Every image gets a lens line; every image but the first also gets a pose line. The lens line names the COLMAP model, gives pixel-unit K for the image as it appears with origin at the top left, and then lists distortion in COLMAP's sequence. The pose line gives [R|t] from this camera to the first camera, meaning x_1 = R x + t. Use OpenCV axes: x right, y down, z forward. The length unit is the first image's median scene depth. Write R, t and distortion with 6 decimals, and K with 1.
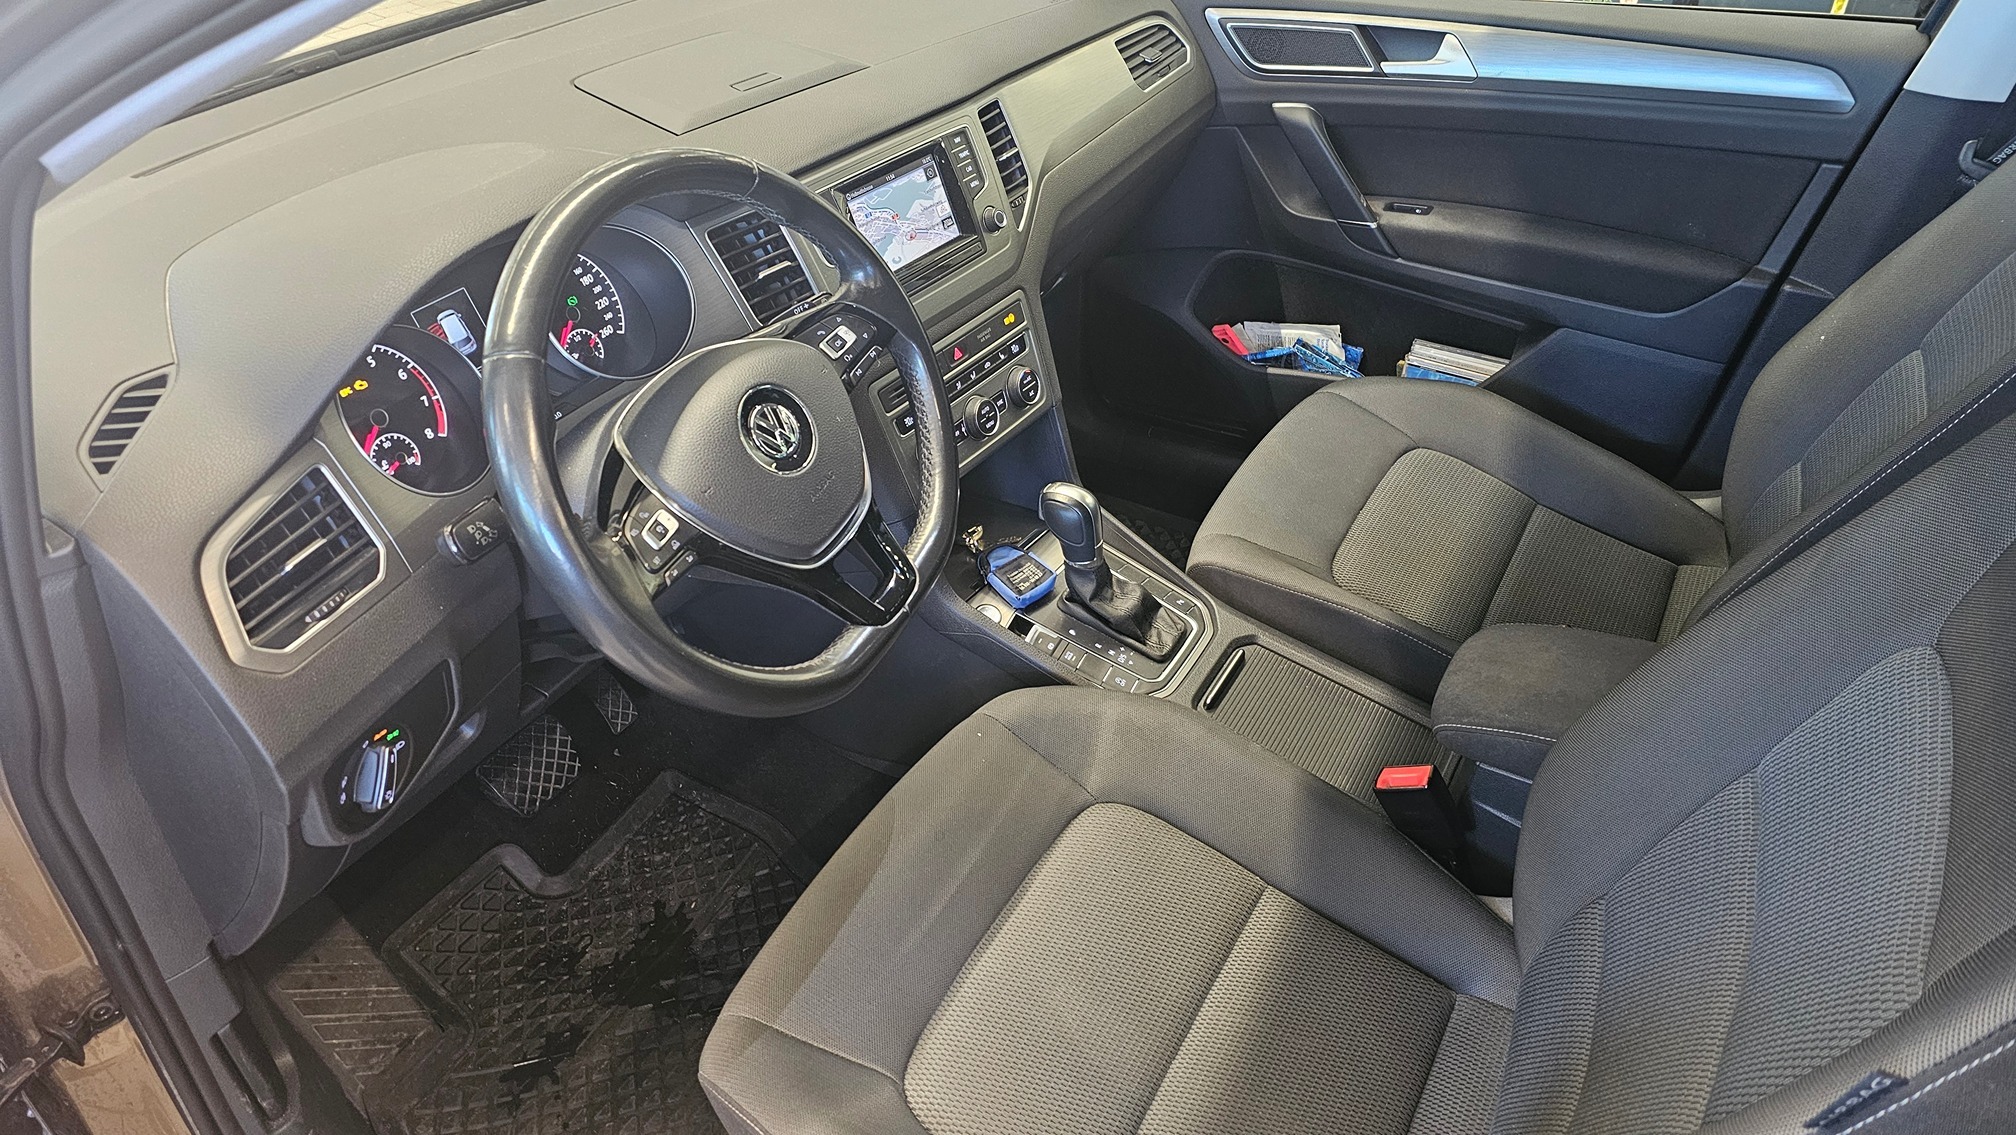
lens RADIAL K [[1345.4, 0, 1008.0], [0, 1345.4, 567.5], [0, 0, 1]] dist [0.044386, -0.049580]
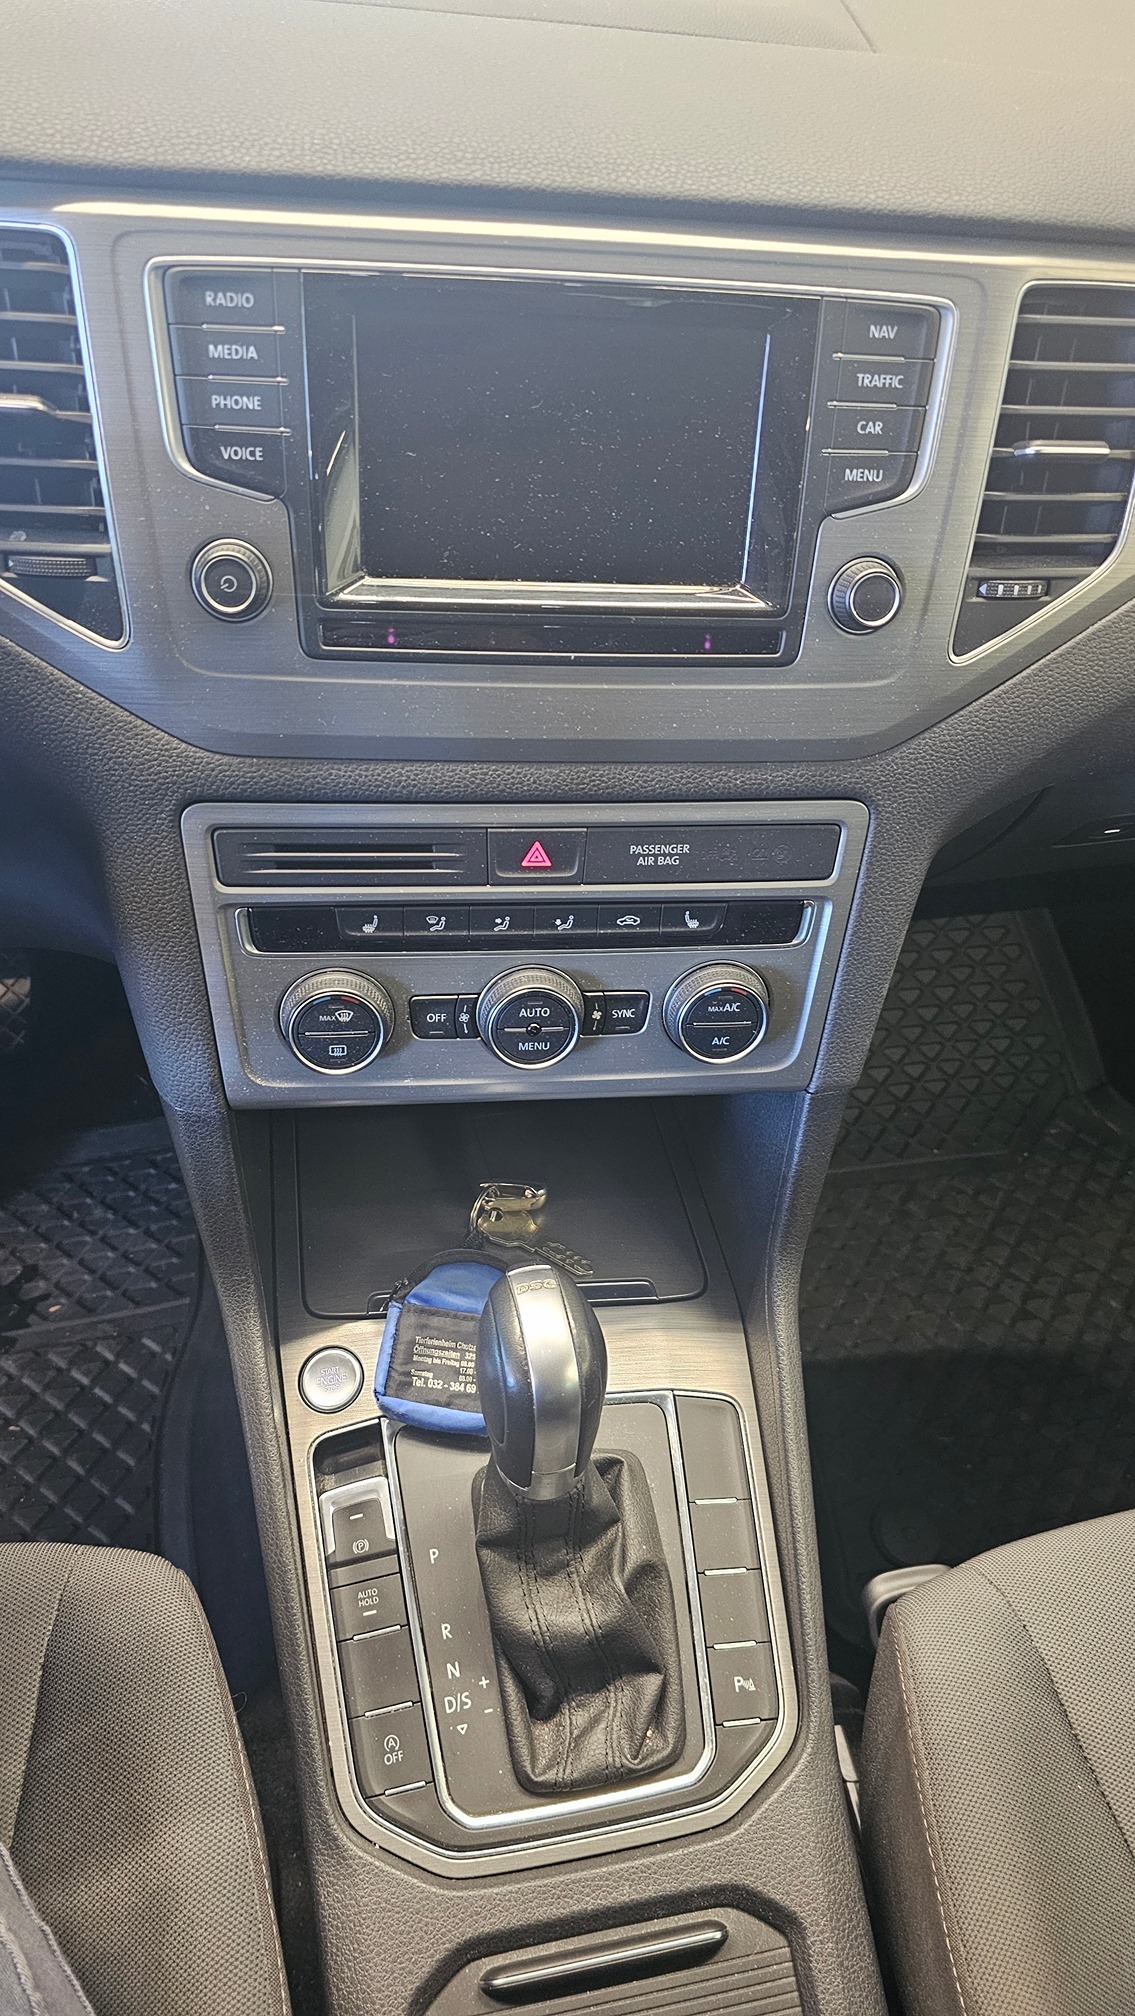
lens RADIAL K [[1376.6, 0, 567.5], [0, 1376.6, 1008.0], [0, 0, 1]] dist [0.061260, -0.088070]
pose [[0.651652, 0.612897, -0.446885, 0.170249], [-0.523905, 0.789729, 0.319140, -0.254013], [0.548518, 0.026157, 0.835729, 0.674455]]
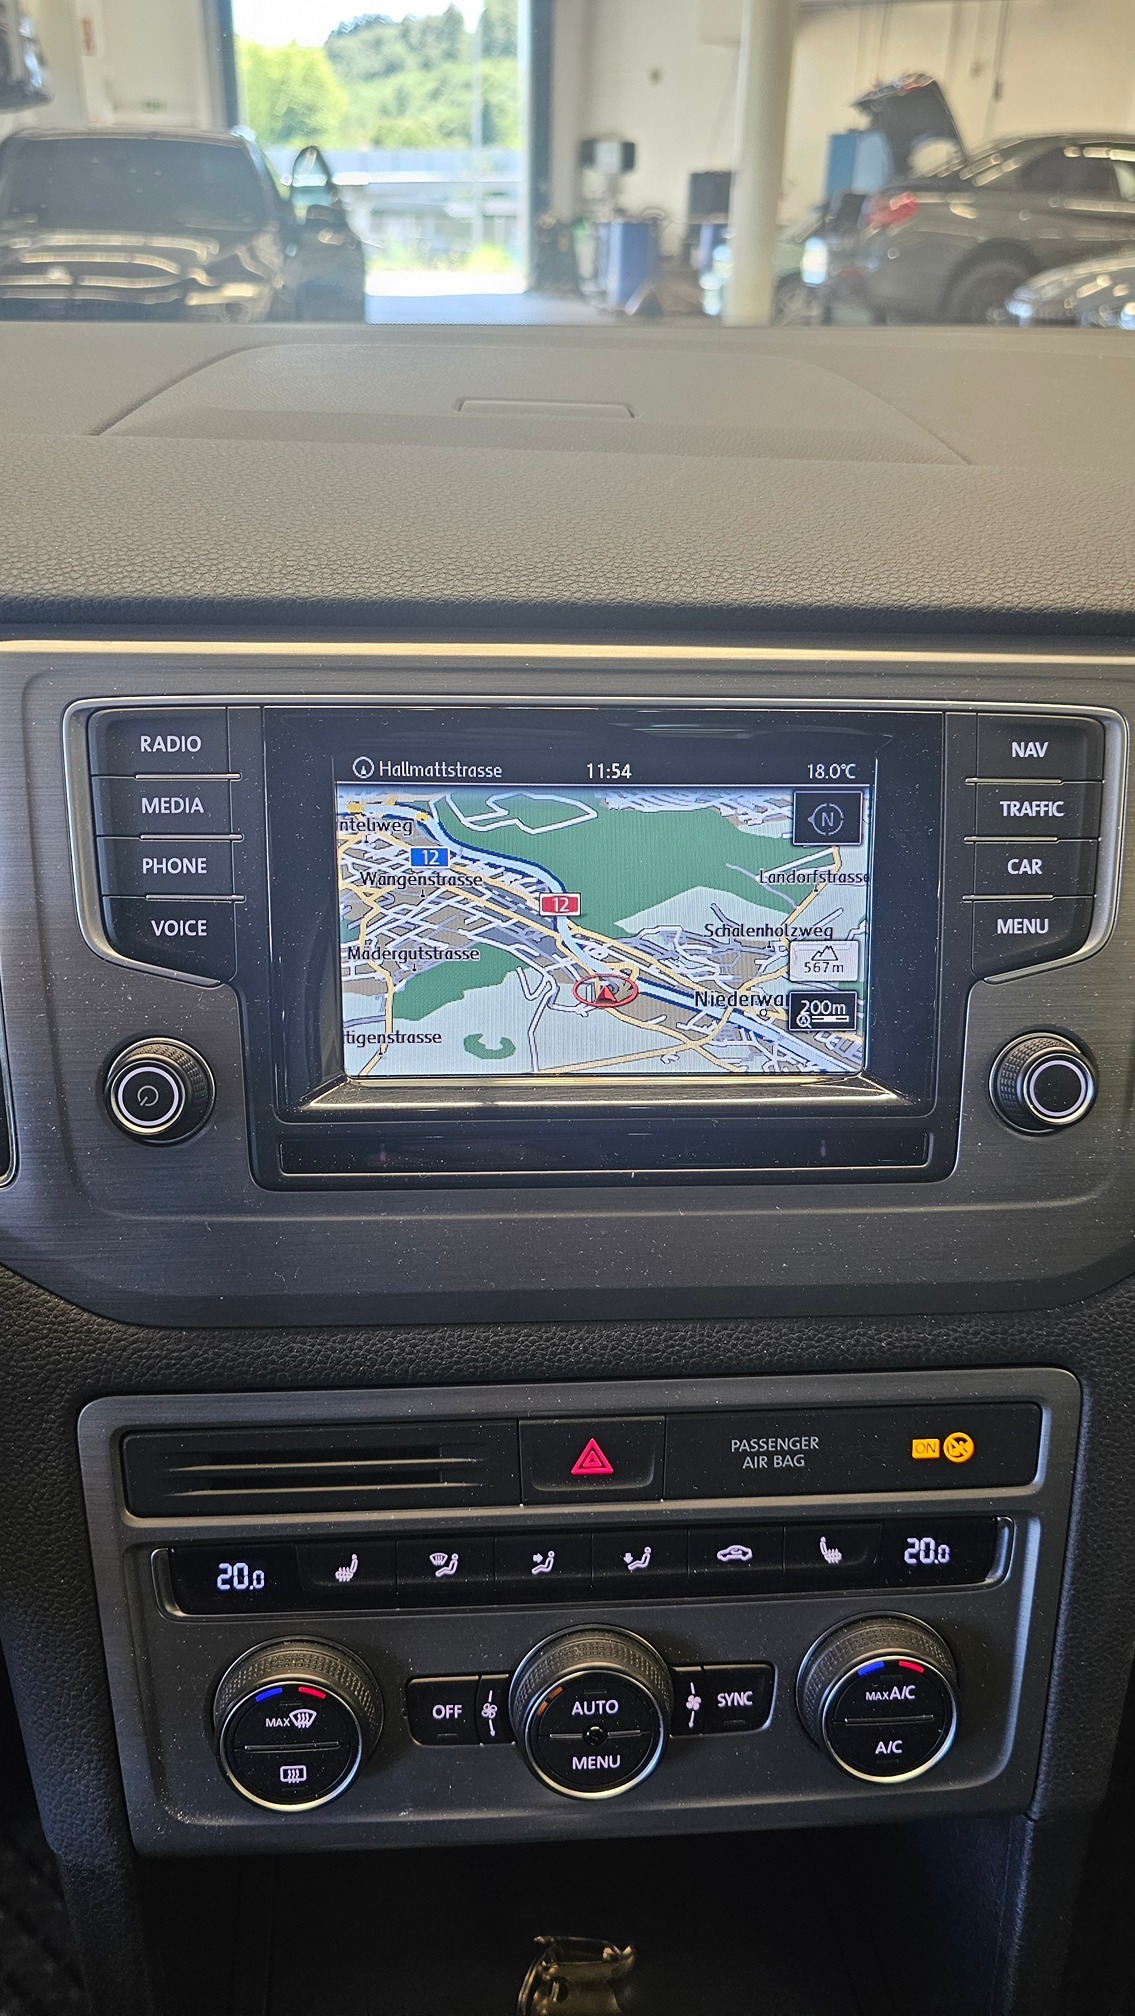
lens RADIAL K [[1345.4, 0, 567.5], [0, 1345.4, 1008.0], [0, 0, 1]] dist [0.044386, -0.049580]
pose [[0.614514, 0.403578, -0.677862, 0.102187], [-0.489546, 0.868874, 0.073504, -0.251380], [0.618641, 0.286676, 0.731505, 0.776460]]
